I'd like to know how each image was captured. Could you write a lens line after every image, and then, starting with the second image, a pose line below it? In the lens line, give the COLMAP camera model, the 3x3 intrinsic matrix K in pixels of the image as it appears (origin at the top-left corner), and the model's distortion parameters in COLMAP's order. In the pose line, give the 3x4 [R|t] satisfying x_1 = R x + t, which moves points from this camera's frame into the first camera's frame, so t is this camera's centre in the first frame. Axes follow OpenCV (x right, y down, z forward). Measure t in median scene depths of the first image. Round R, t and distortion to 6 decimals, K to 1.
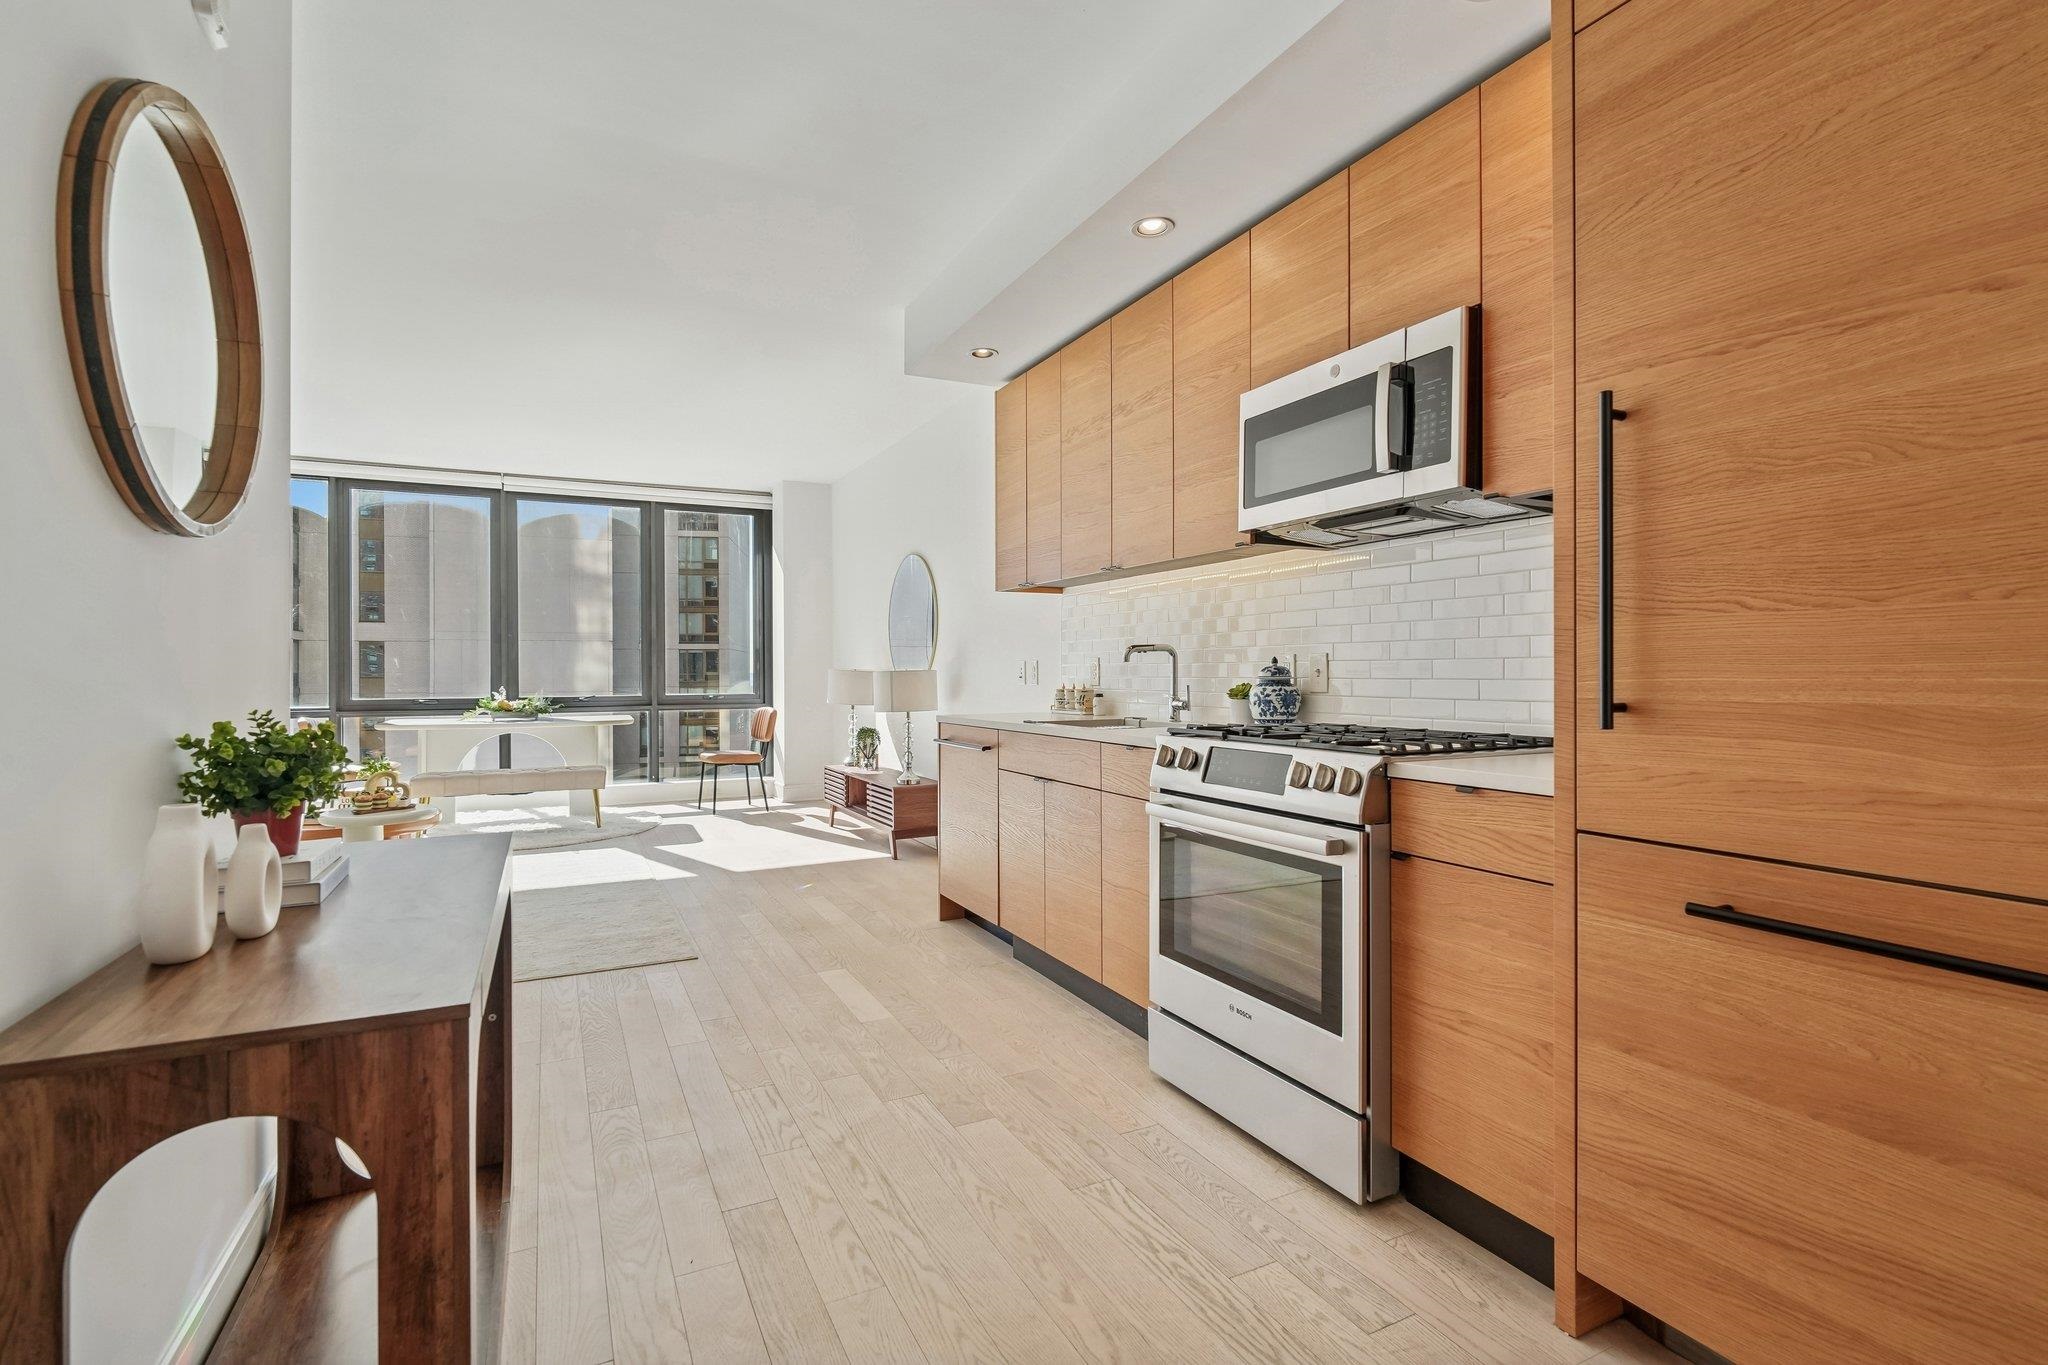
lens RADIAL K [[947.6, 0, 1038.0], [0, 947.6, 673.7], [0, 0, 1]] dist [-0.007794, -0.001254]
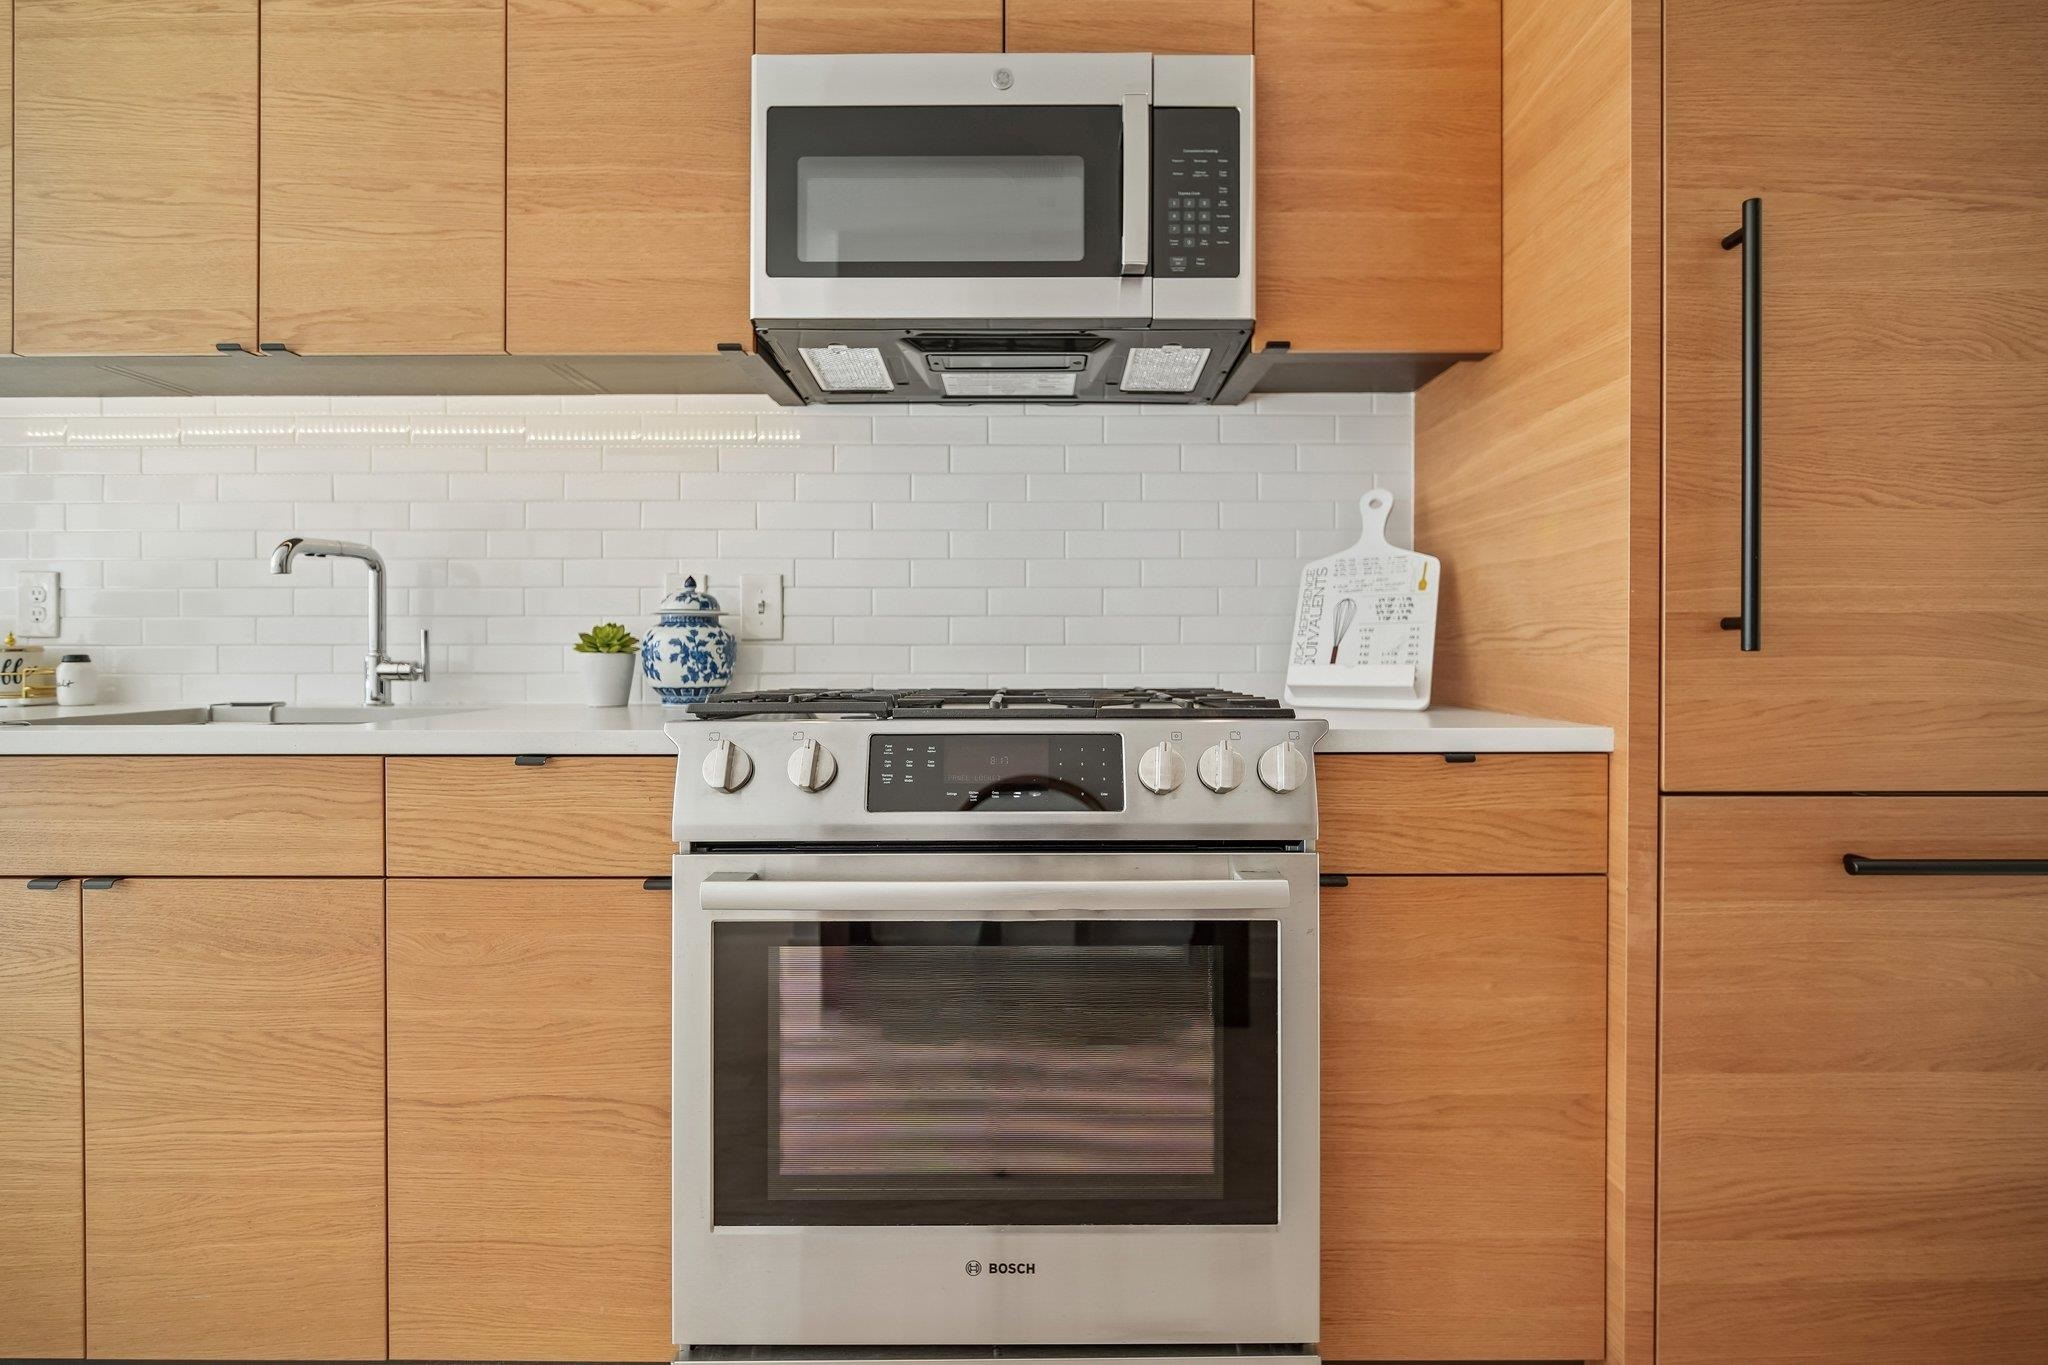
lens RADIAL K [[960.6, 0, 1022.8], [0, 960.6, 656.8], [0, 0, 1]] dist [-0.003872, -0.000162]
pose [[0.458839, -0.001481, 0.888518, -0.343600], [0.001785, 0.999998, 0.000745, 0.062168], [-0.888517, 0.001244, 0.458841, 1.175145]]
